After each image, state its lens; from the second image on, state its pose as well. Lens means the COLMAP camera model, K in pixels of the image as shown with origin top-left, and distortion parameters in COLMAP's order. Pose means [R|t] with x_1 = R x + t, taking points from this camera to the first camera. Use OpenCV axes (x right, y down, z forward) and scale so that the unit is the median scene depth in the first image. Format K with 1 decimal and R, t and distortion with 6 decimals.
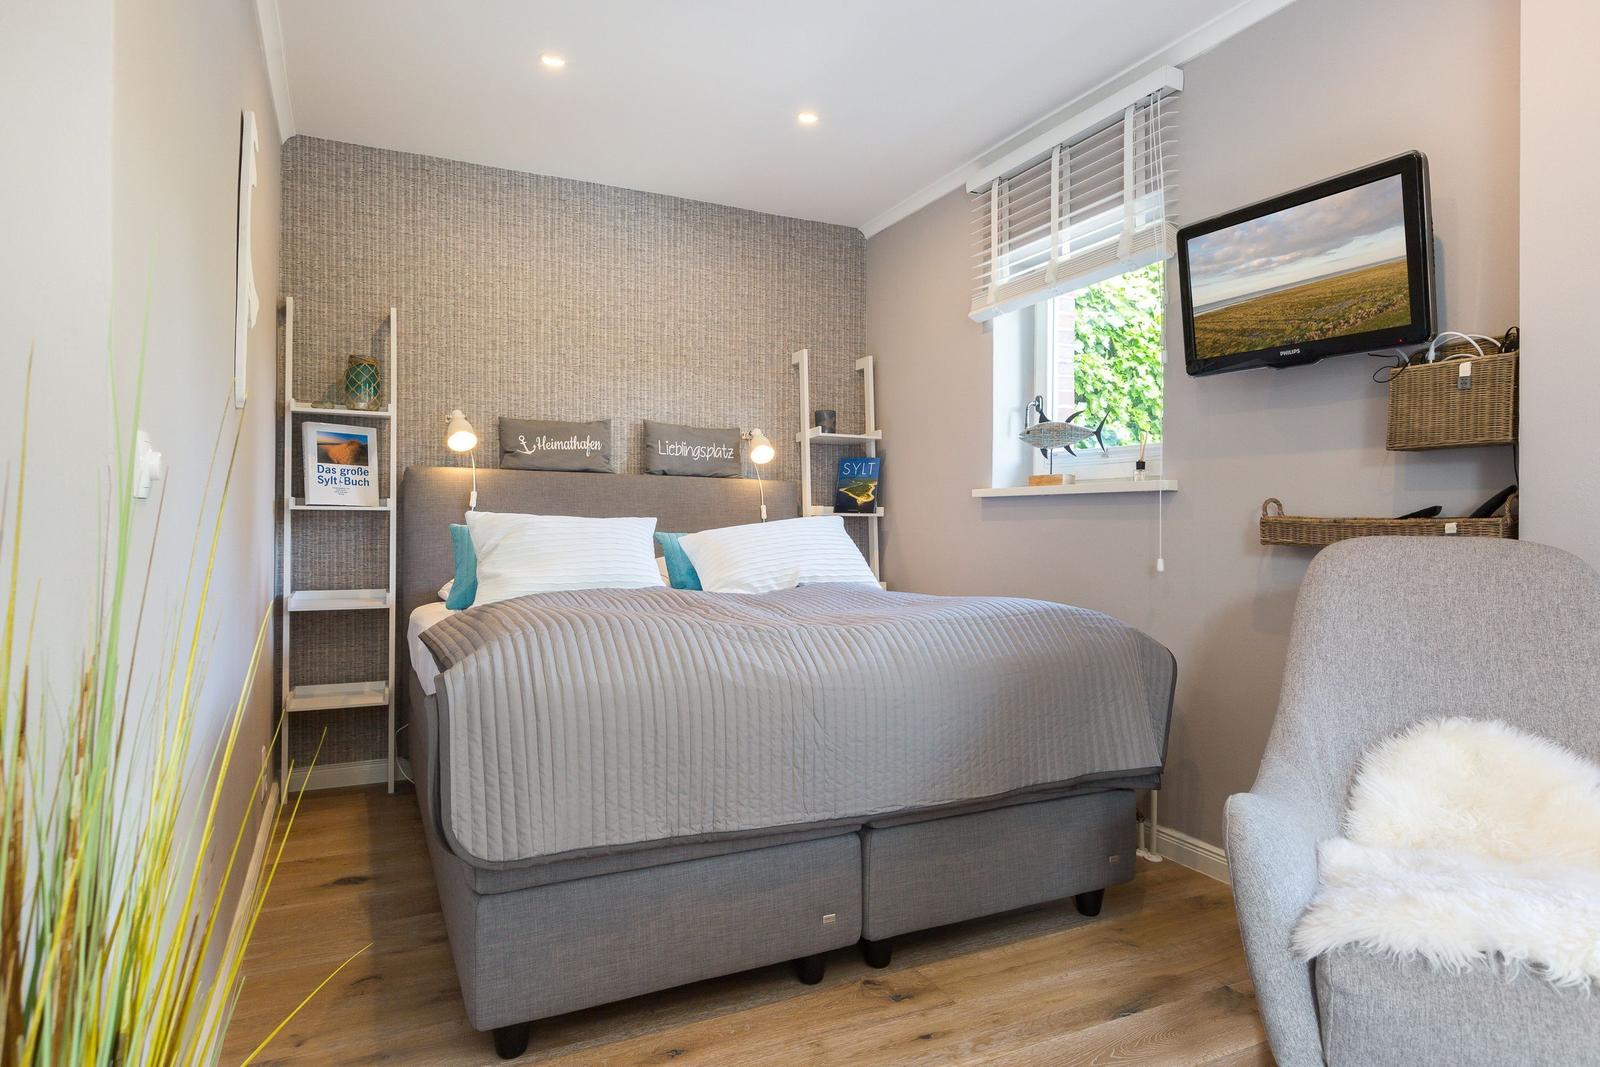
lens RADIAL K [[953.5, 0, 802.3], [0, 953.5, 525.2], [0, 0, 1]] dist [-0.021284, 0.033960]
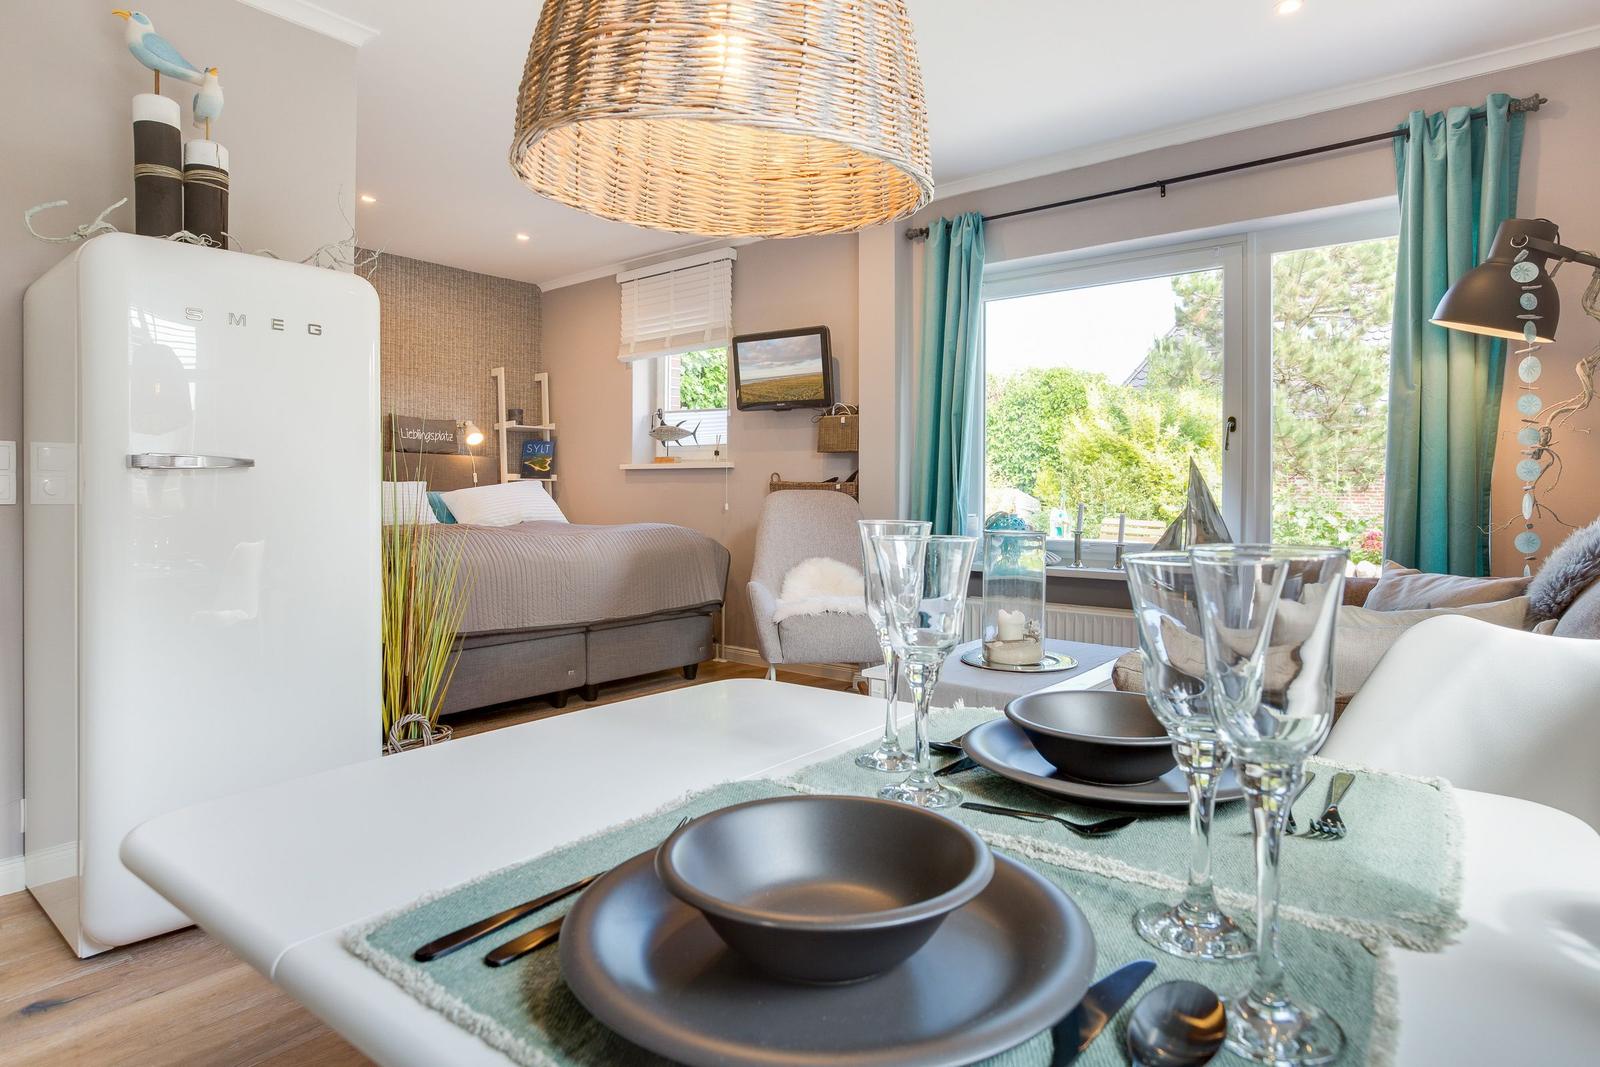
lens RADIAL K [[899.4, 0, 817.4], [0, 899.4, 477.7], [0, 0, 1]] dist [-0.016881, 0.000608]
pose [[0.906388, 0.002677, 0.422437, -0.169317], [0.002013, 0.999941, -0.010656, 0.002005], [-0.422441, 0.010509, 0.906330, -0.552965]]
